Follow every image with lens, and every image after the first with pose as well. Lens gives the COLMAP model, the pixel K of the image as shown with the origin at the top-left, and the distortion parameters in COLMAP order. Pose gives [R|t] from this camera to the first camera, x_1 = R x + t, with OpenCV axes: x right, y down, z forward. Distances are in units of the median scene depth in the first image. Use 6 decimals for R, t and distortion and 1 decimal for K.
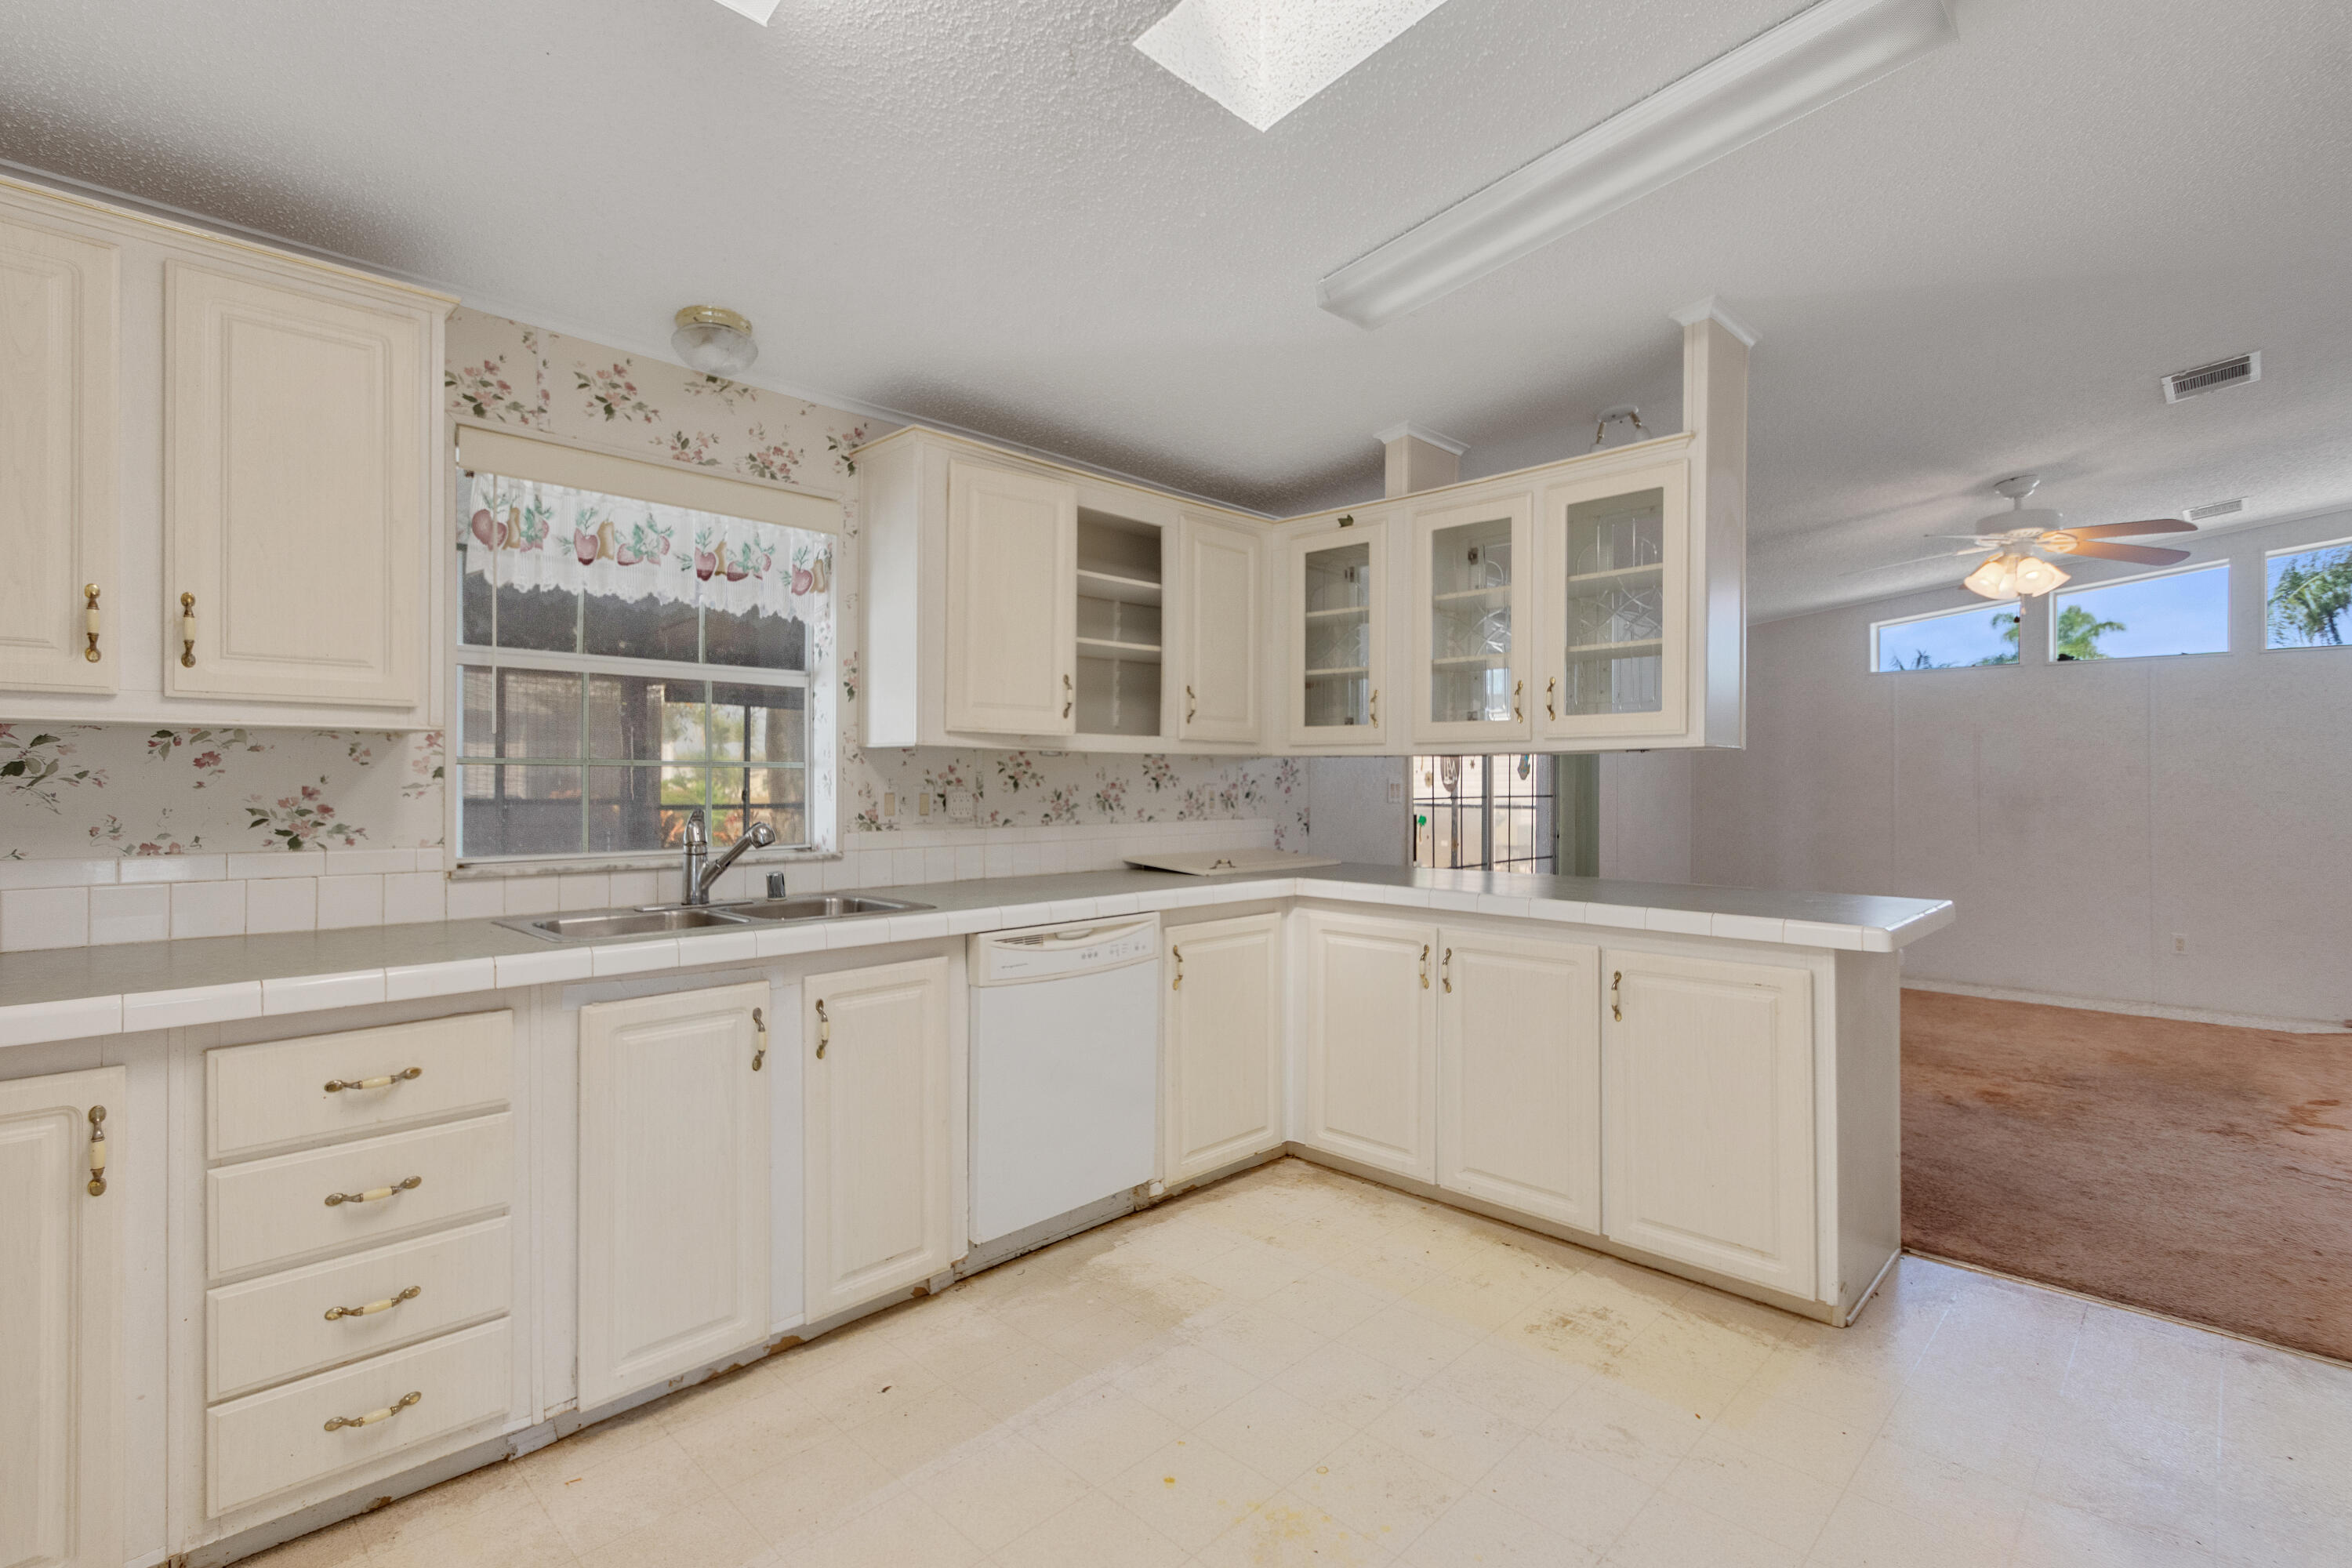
lens RADIAL K [[1047.3, 0, 1176.0], [0, 1047.3, 784.0], [0, 0, 1]] dist [0.011215, -0.000328]
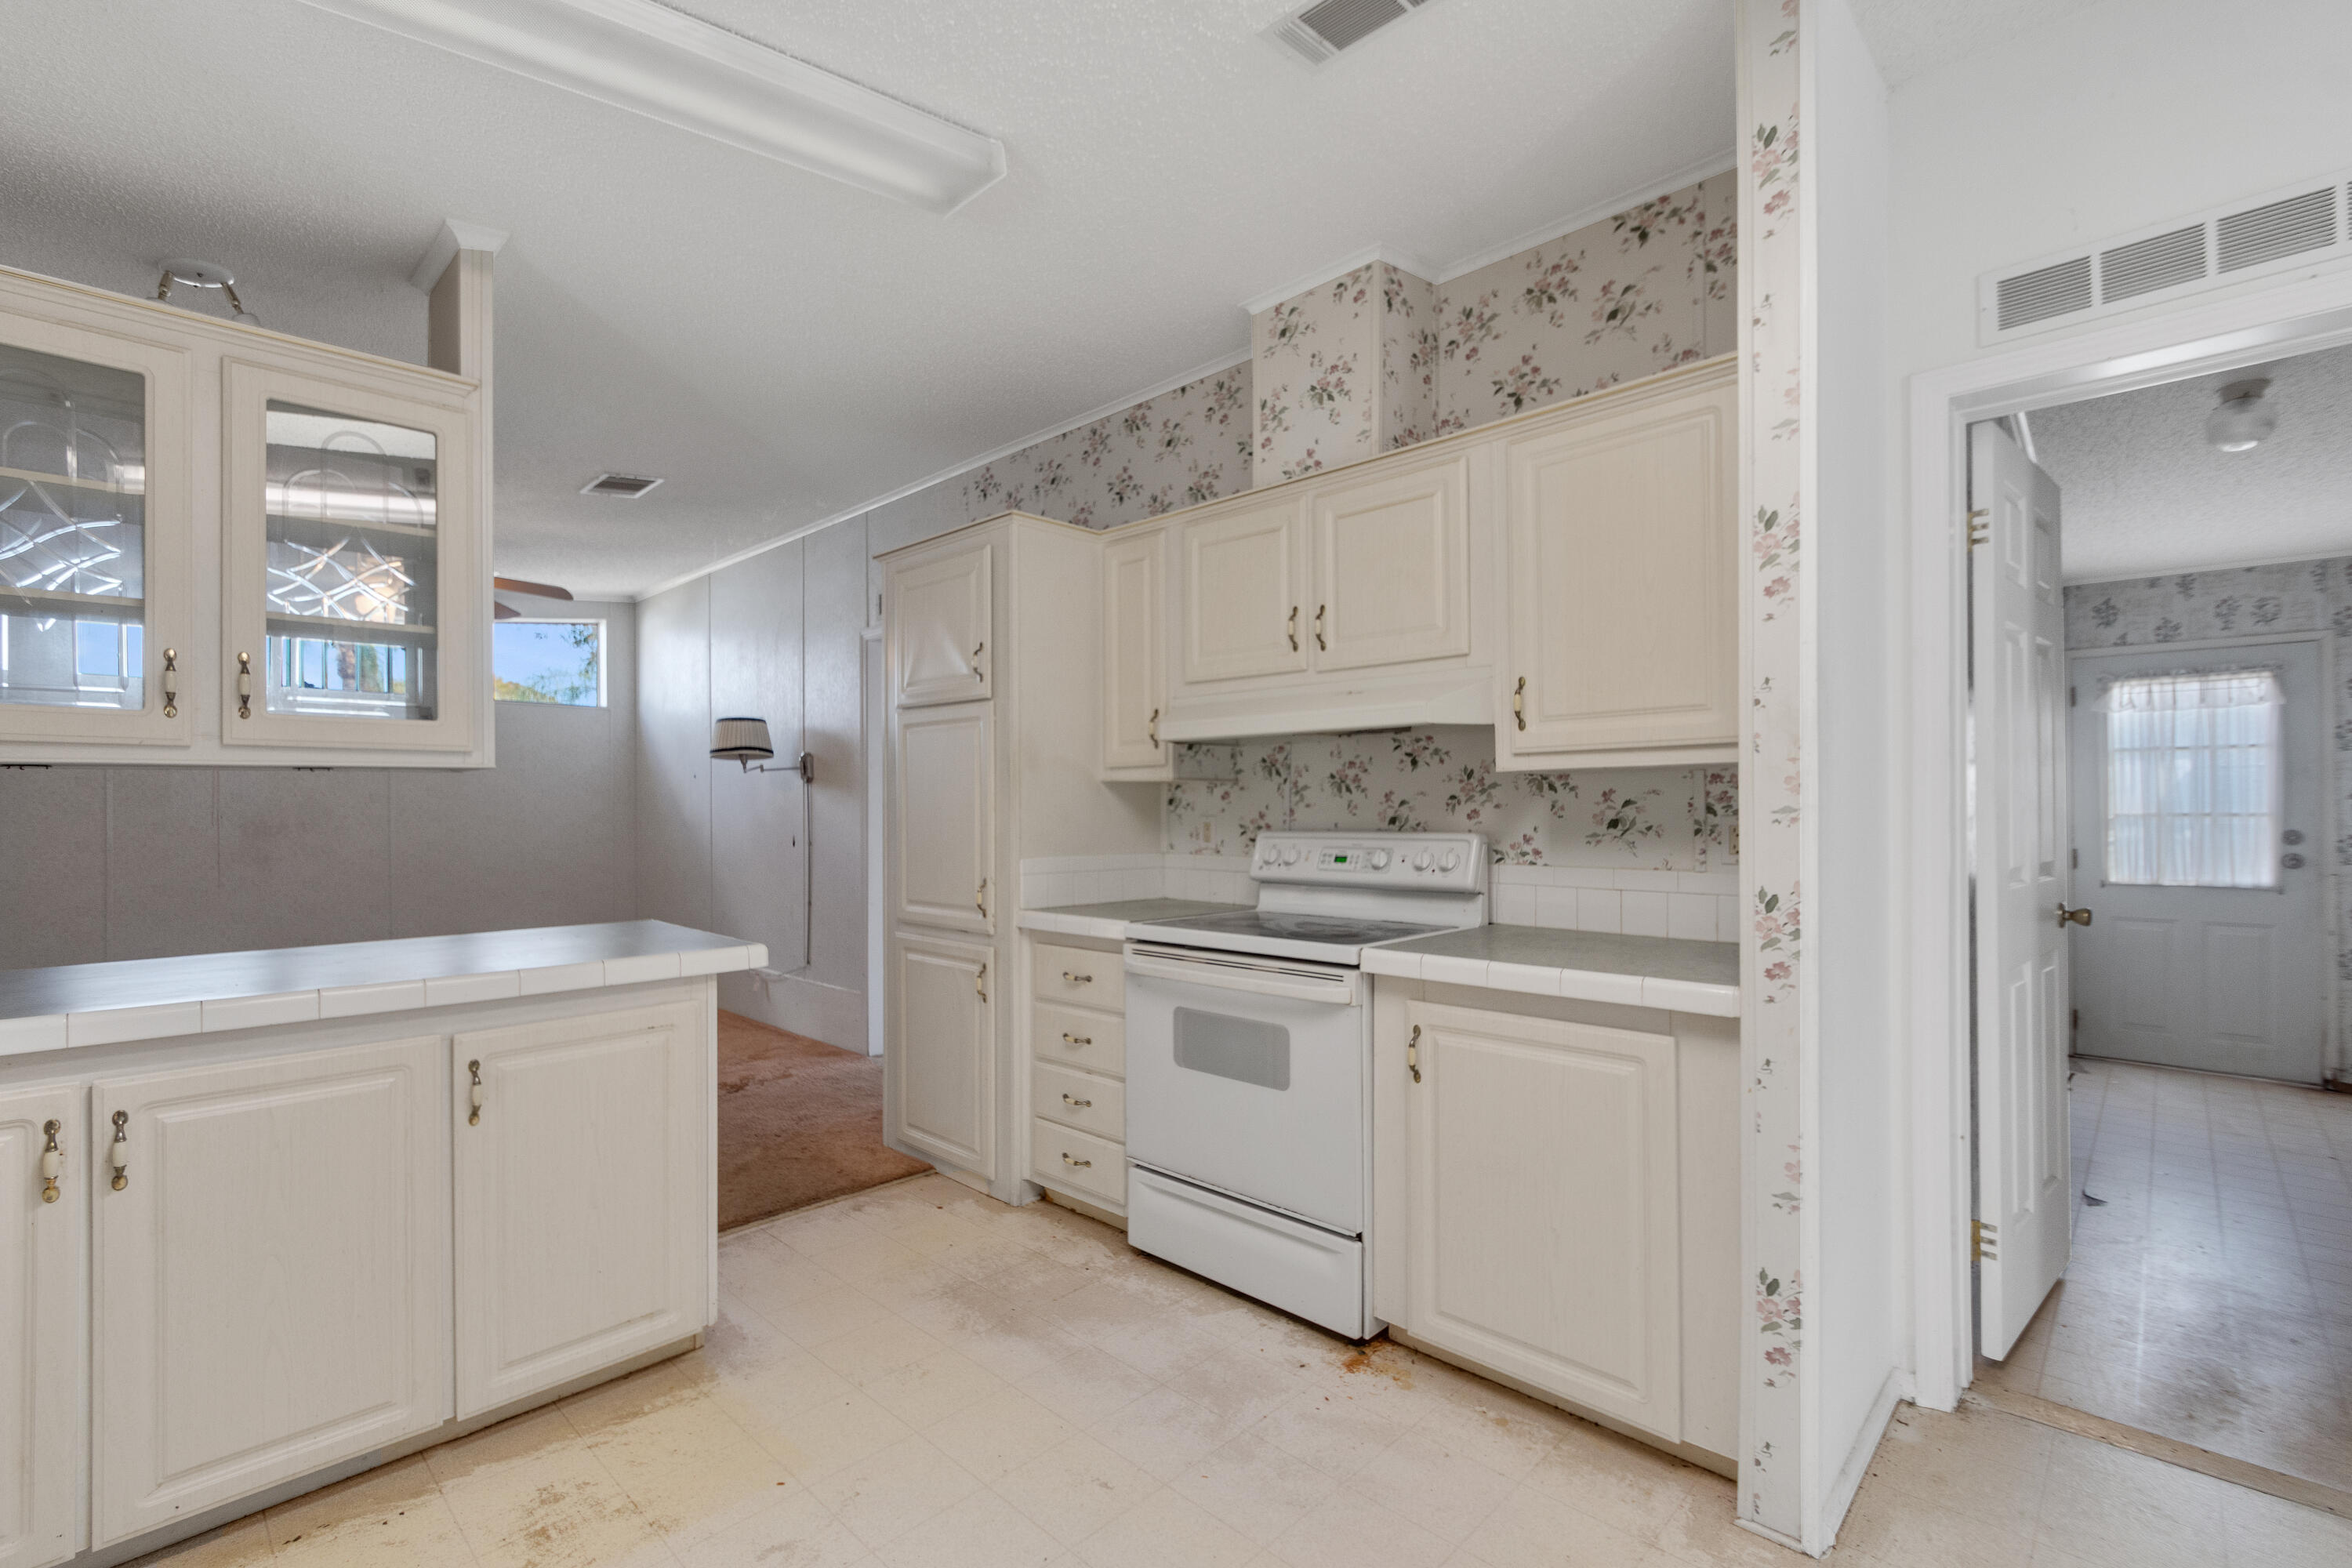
lens RADIAL K [[982.4, 0, 1175.2], [0, 982.4, 806.8], [0, 0, 1]] dist [-0.040316, -0.000014]
pose [[-0.038486, 0.008292, 0.999225, -0.700085], [0.013900, 0.999873, -0.007762, 0.023200], [-0.999162, 0.013590, -0.038596, 1.277673]]
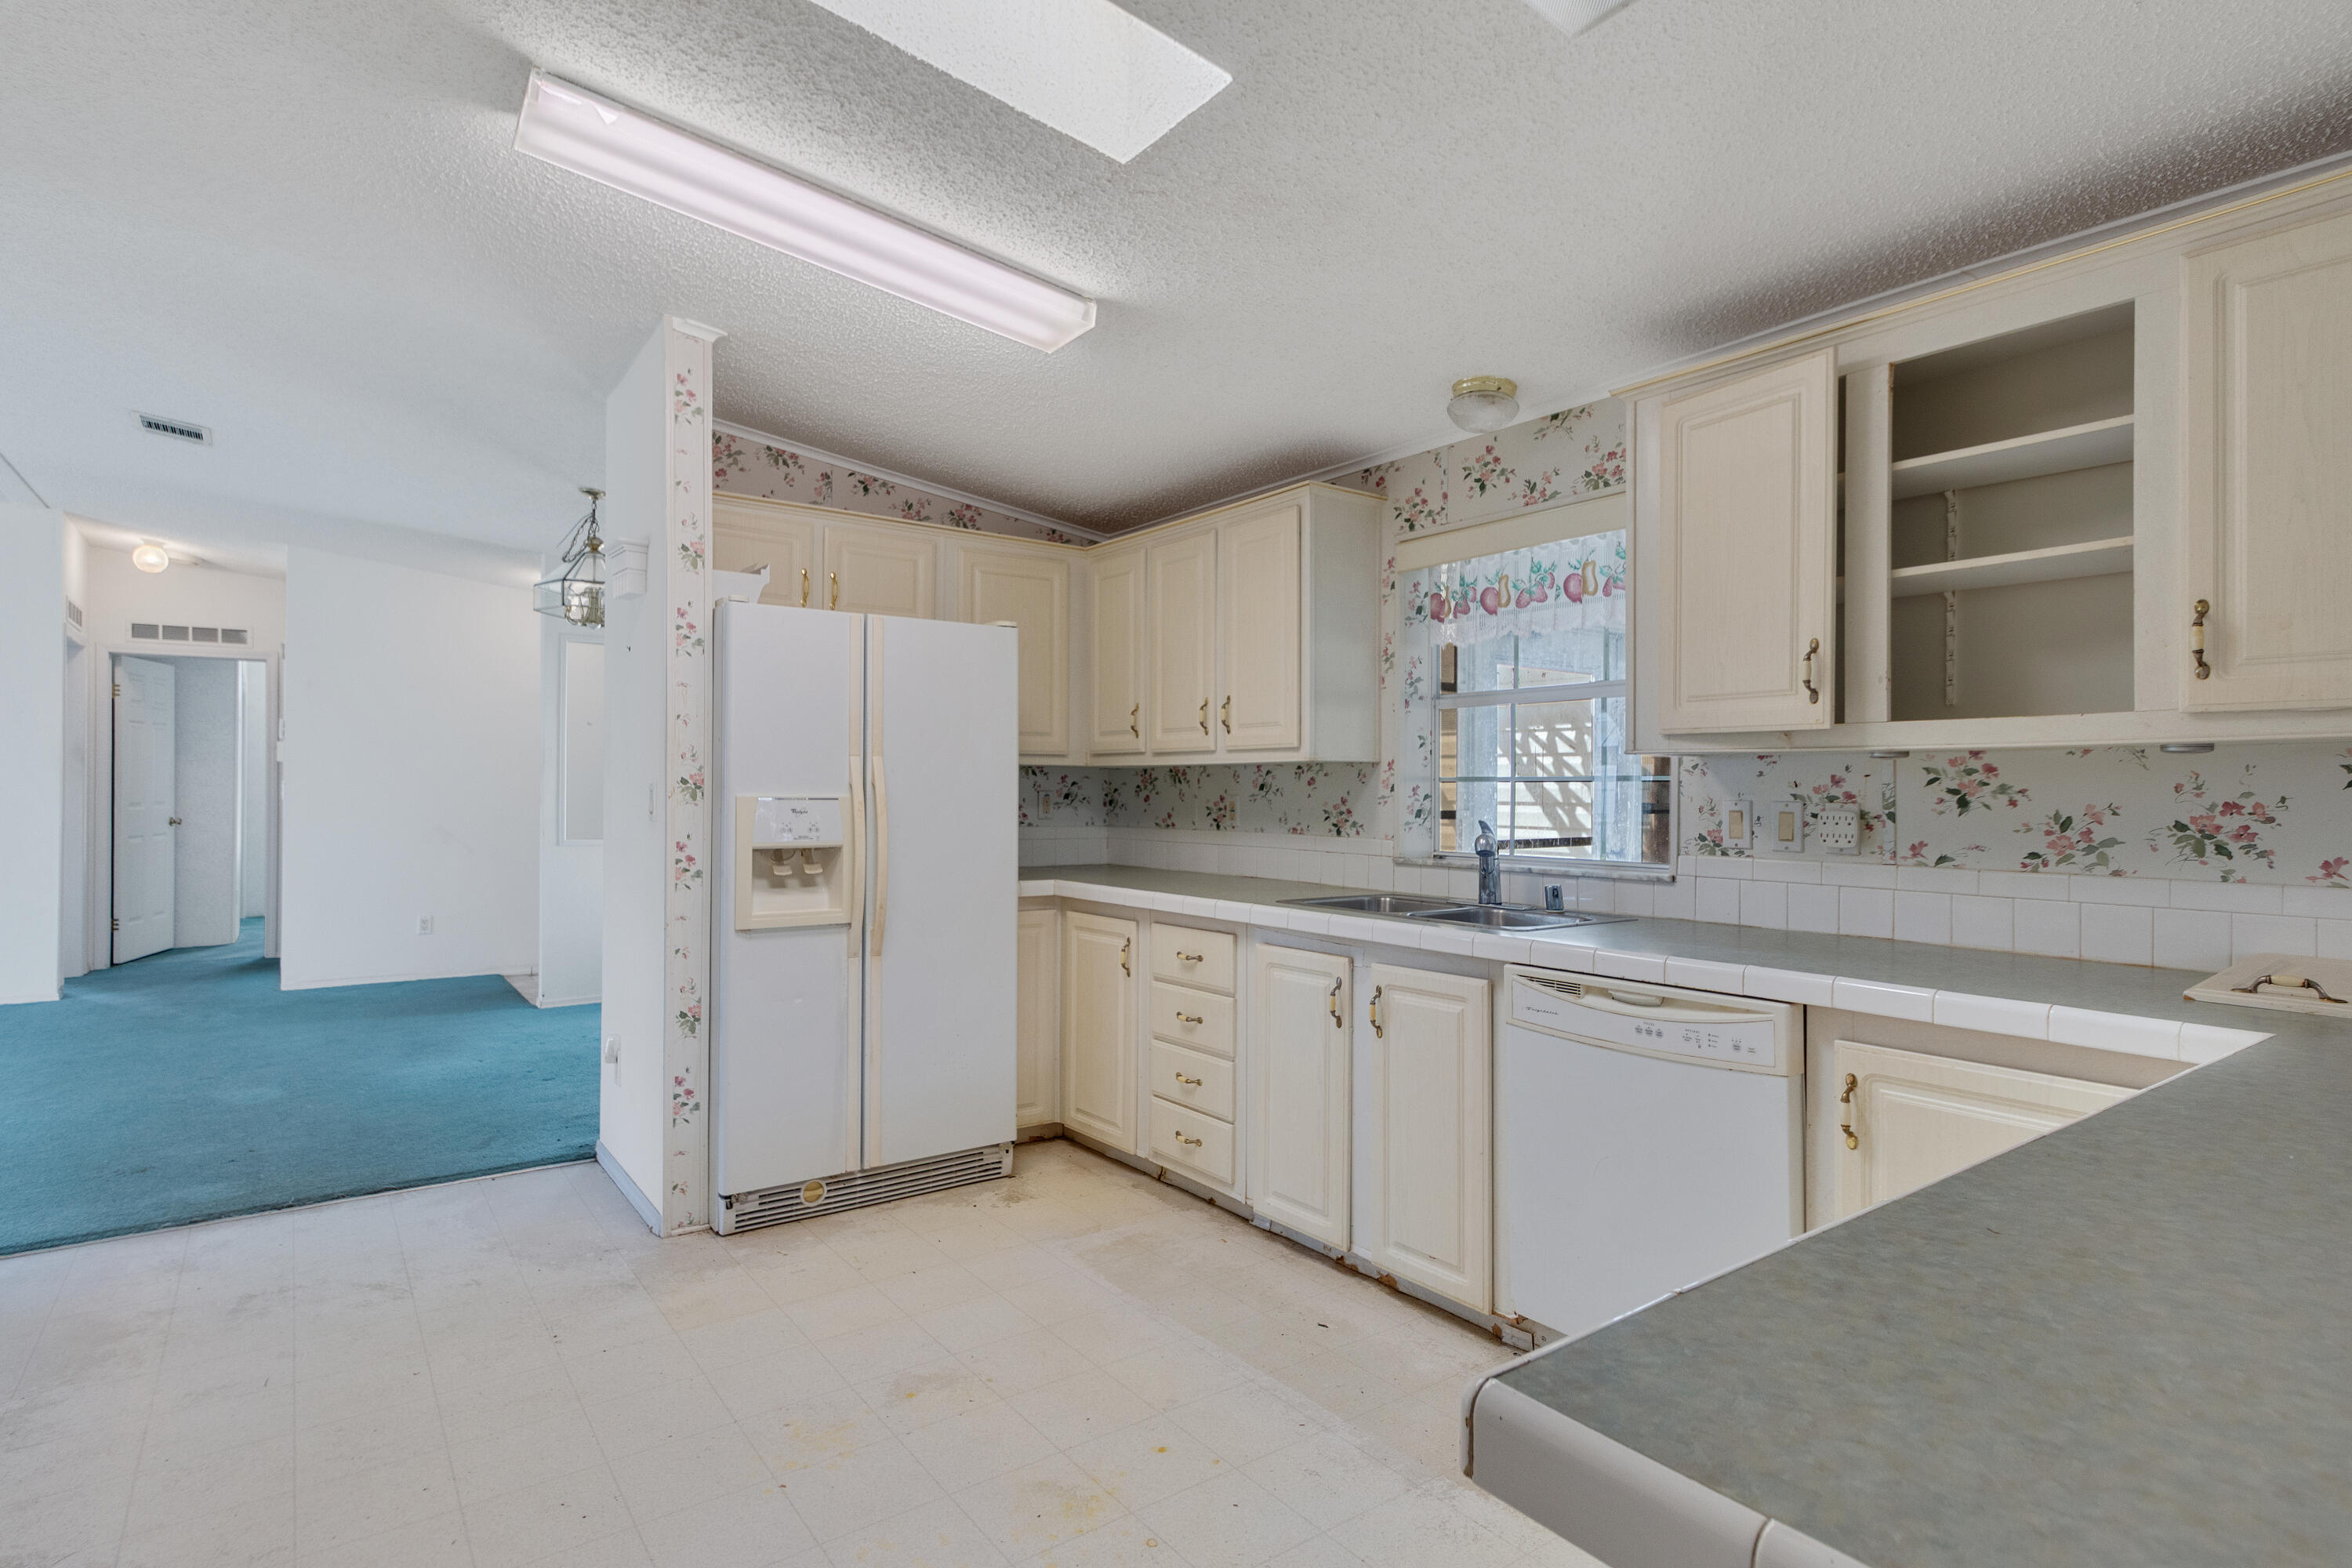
lens RADIAL K [[1181.2, 0, 1173.2], [0, 1181.2, 789.7], [0, 0, 1]] dist [-0.000634, 0.000210]
pose [[-0.146170, -0.005895, -0.989242, 0.702775], [-0.011194, 0.999928, -0.004305, 0.001086], [0.989196, 0.010444, -0.146226, 0.705188]]
